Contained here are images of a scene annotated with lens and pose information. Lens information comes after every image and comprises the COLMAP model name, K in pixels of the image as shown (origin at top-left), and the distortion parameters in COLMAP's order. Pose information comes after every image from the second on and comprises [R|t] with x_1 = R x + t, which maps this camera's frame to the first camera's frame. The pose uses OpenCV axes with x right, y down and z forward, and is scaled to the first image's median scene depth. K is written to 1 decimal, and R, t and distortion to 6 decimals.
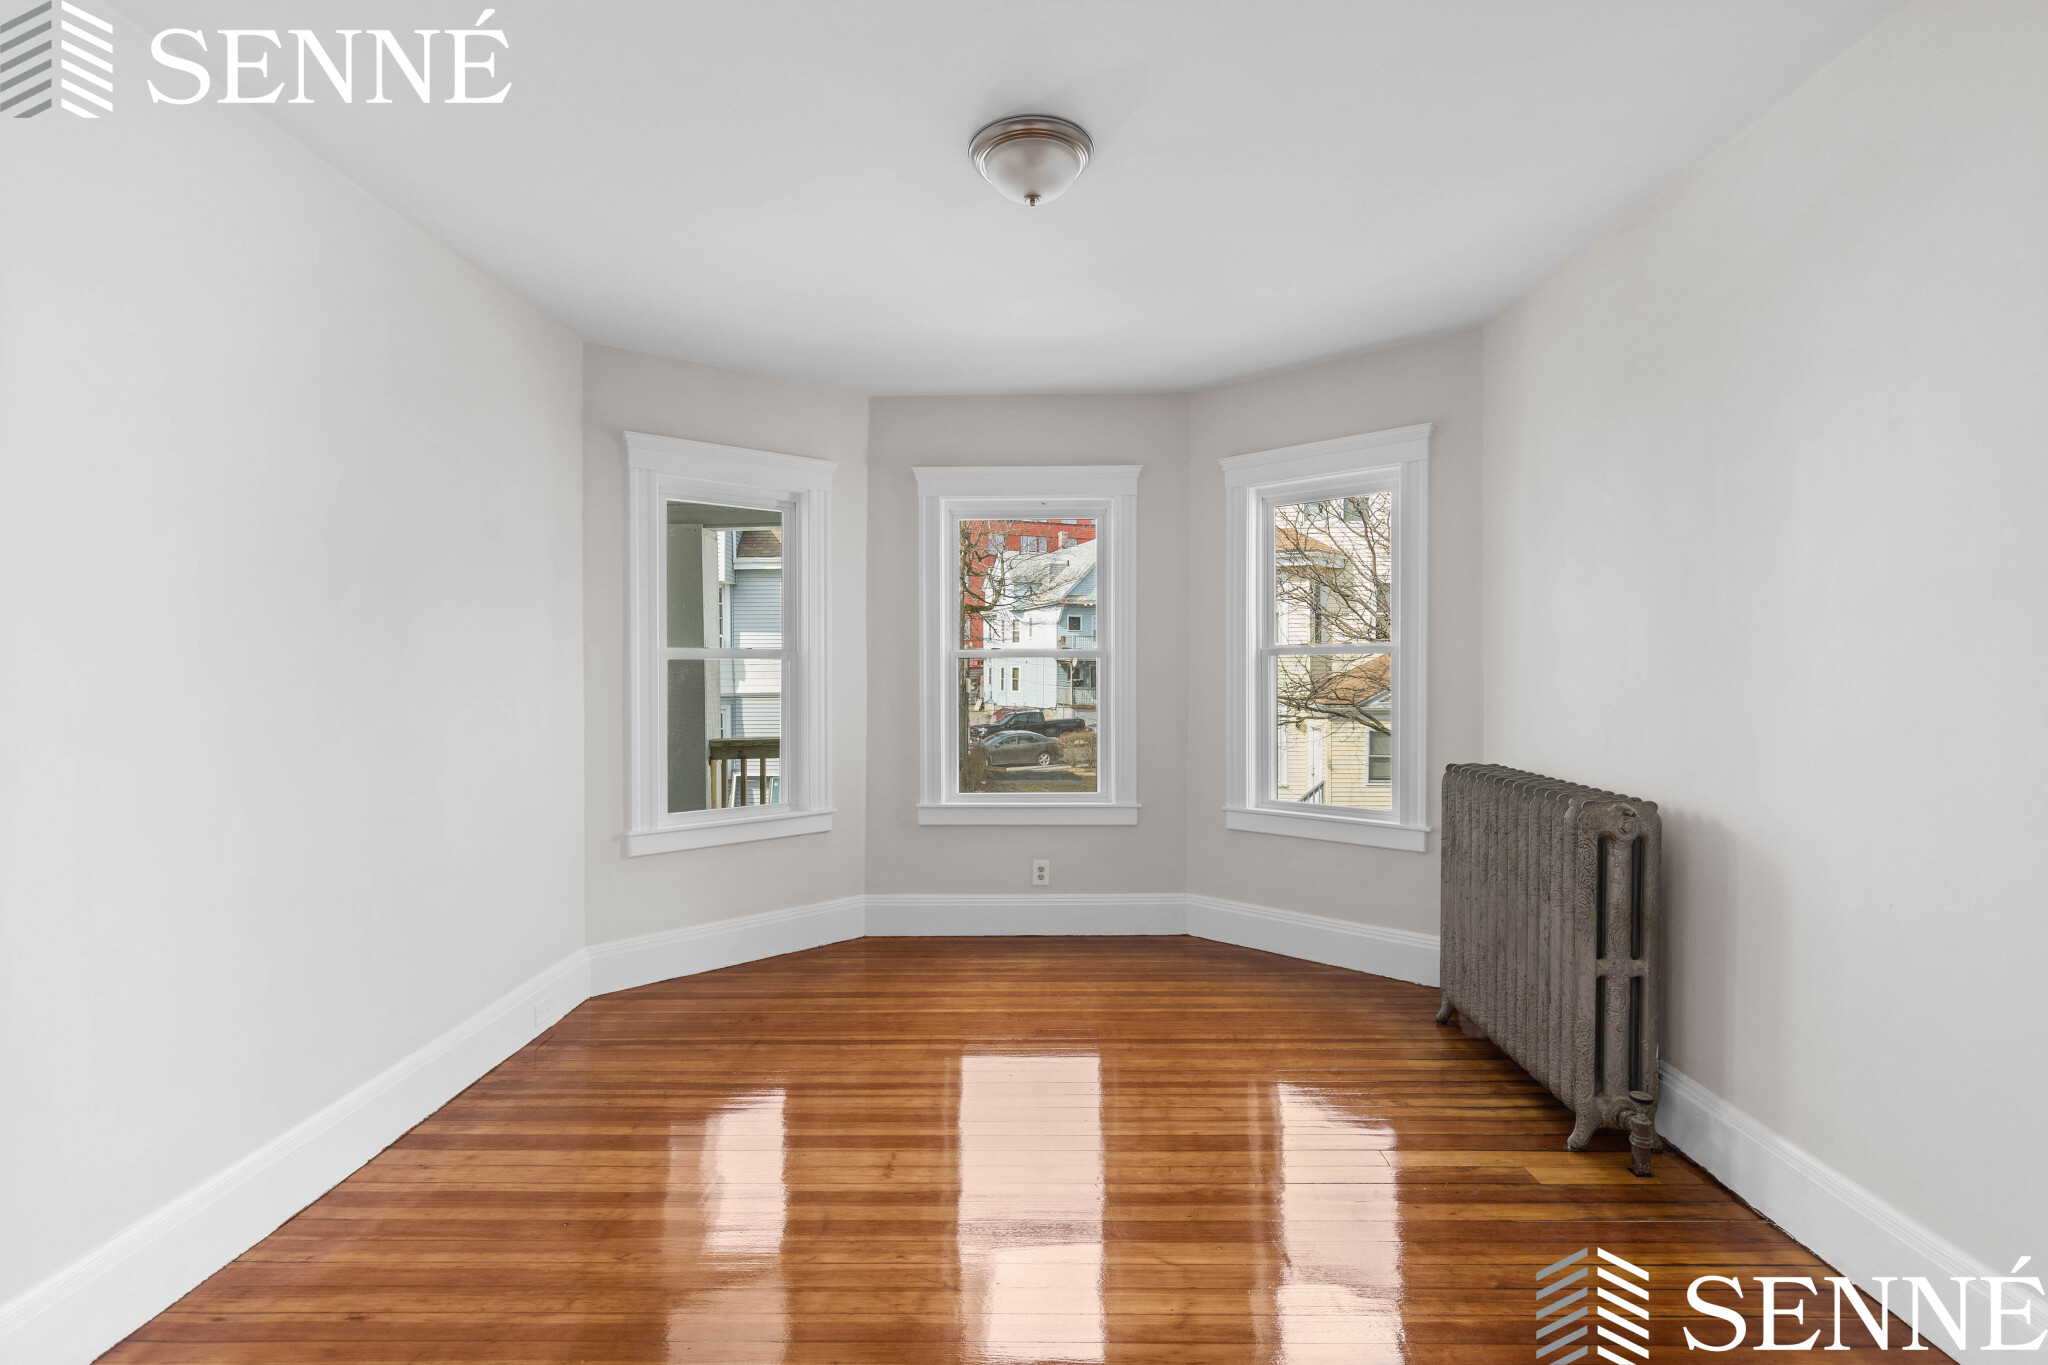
lens RADIAL K [[989.8, 0, 1025.8], [0, 989.8, 678.2], [0, 0, 1]] dist [0.029545, -0.008535]
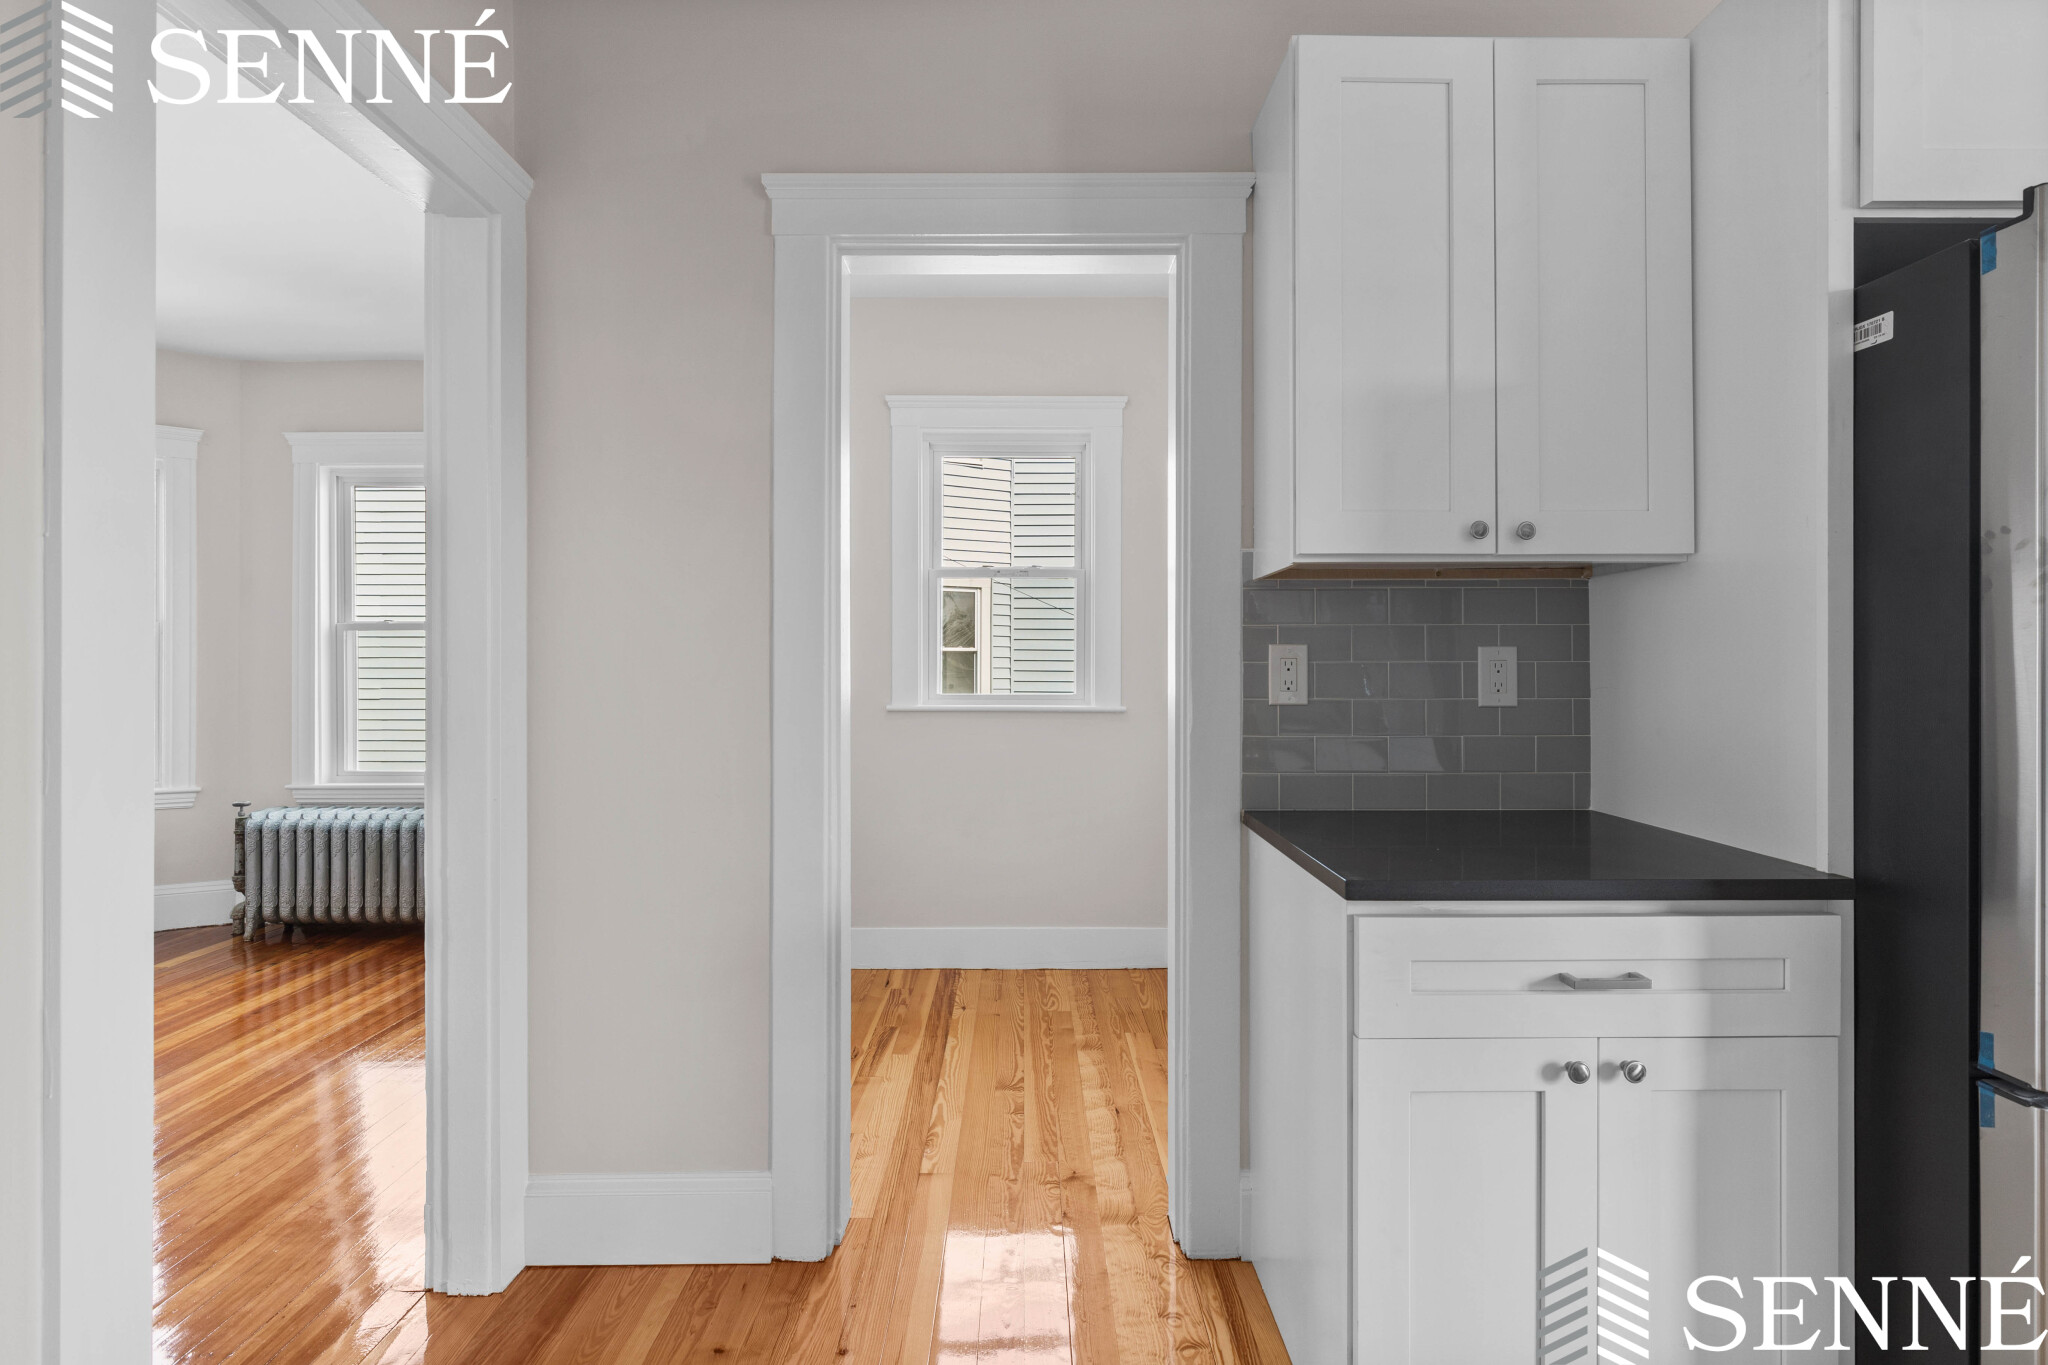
lens RADIAL K [[966.1, 0, 1027.3], [0, 966.1, 666.0], [0, 0, 1]] dist [-0.000838, 0.000139]
pose [[0.655330, 0.001330, 0.755342, -0.048132], [0.012654, 0.999839, -0.012740, 0.035990], [-0.755237, 0.017907, 0.655207, -0.196038]]
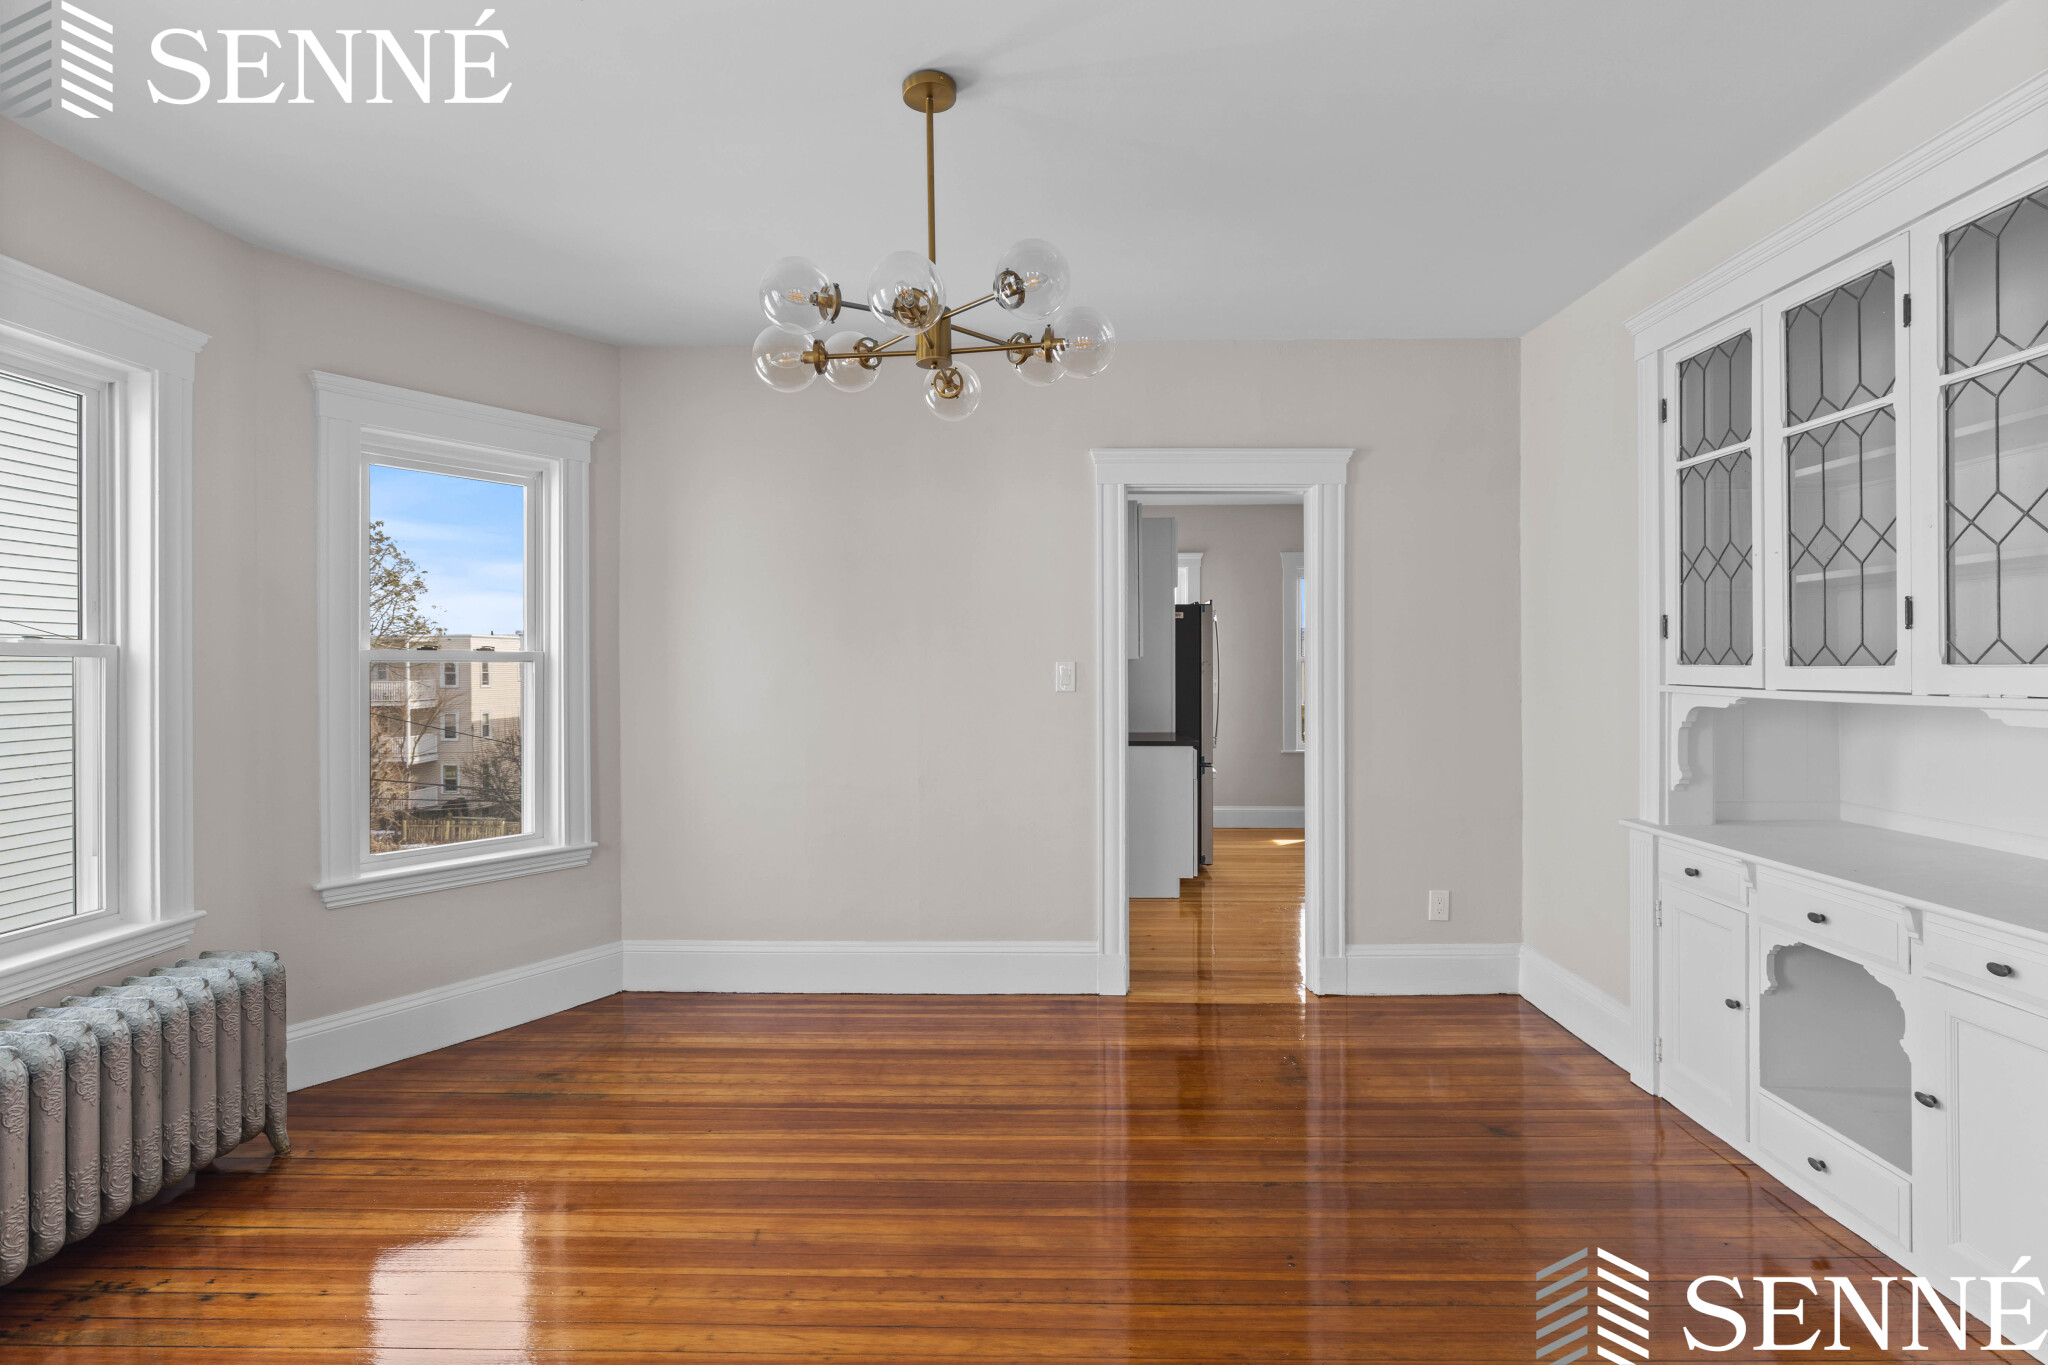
lens RADIAL K [[966.1, 0, 1027.3], [0, 966.1, 666.0], [0, 0, 1]] dist [-0.000838, 0.000139]
pose [[-0.741950, 0.003922, 0.670444, -1.365126], [0.013438, 0.999869, 0.009022, -0.120822], [-0.670320, 0.015704, -0.741906, 3.909691]]
